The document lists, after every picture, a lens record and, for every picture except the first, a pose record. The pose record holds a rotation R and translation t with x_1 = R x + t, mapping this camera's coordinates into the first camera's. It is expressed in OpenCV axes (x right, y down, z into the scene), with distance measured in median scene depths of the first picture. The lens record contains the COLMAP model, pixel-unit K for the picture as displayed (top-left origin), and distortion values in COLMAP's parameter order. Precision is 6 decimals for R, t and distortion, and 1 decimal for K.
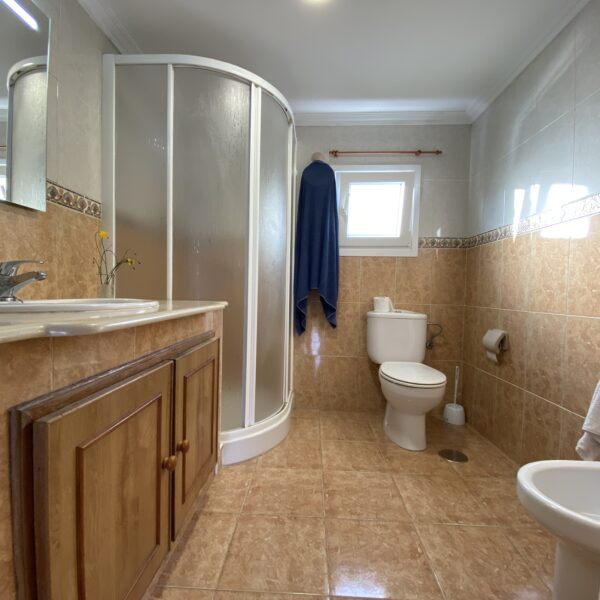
lens RADIAL K [[329.0, 0, 298.7], [0, 329.0, 300.1], [0, 0, 1]] dist [0.020763, -0.021240]
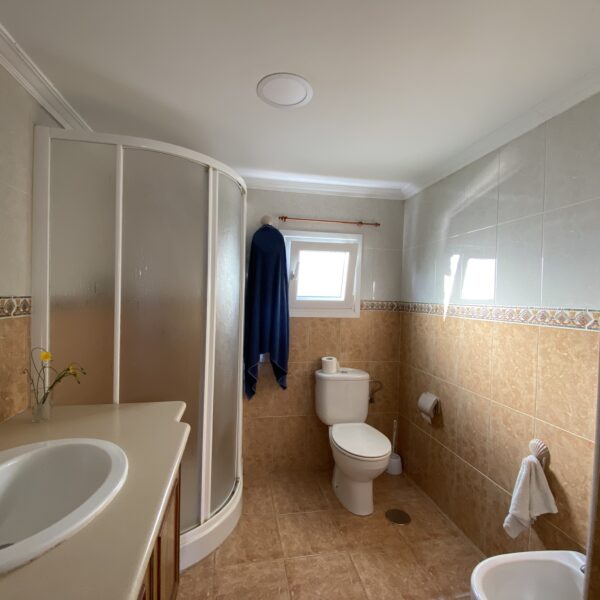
lens RADIAL K [[327.3, 0, 300.0], [0, 327.3, 300.0], [0, 0, 1]] dist [0.055556, -0.046719]
pose [[0.973729, -0.001189, 0.227709, -0.093739], [0.002971, 0.999968, -0.007480, -0.229529], [-0.227692, 0.007960, 0.973701, -0.003883]]
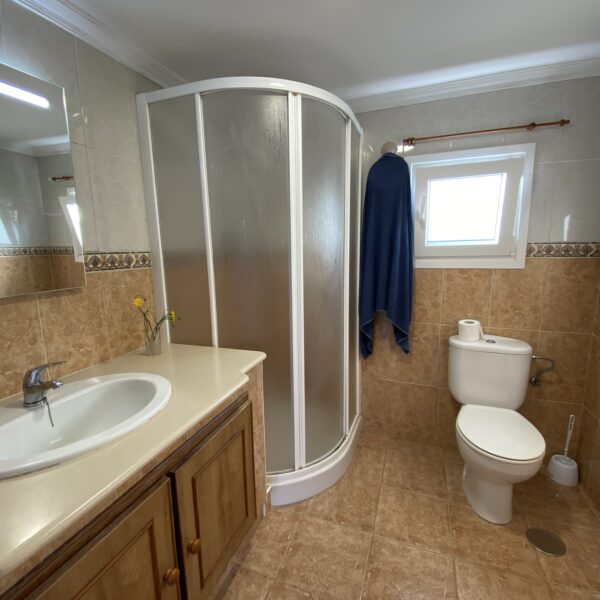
lens RADIAL K [[329.0, 0, 298.7], [0, 329.0, 300.1], [0, 0, 1]] dist [0.020763, -0.021240]
pose [[0.948718, 0.012893, -0.315859, 0.136872], [0.030320, 0.990850, 0.131517, -0.220752], [0.314665, -0.134350, 0.939647, 0.137714]]
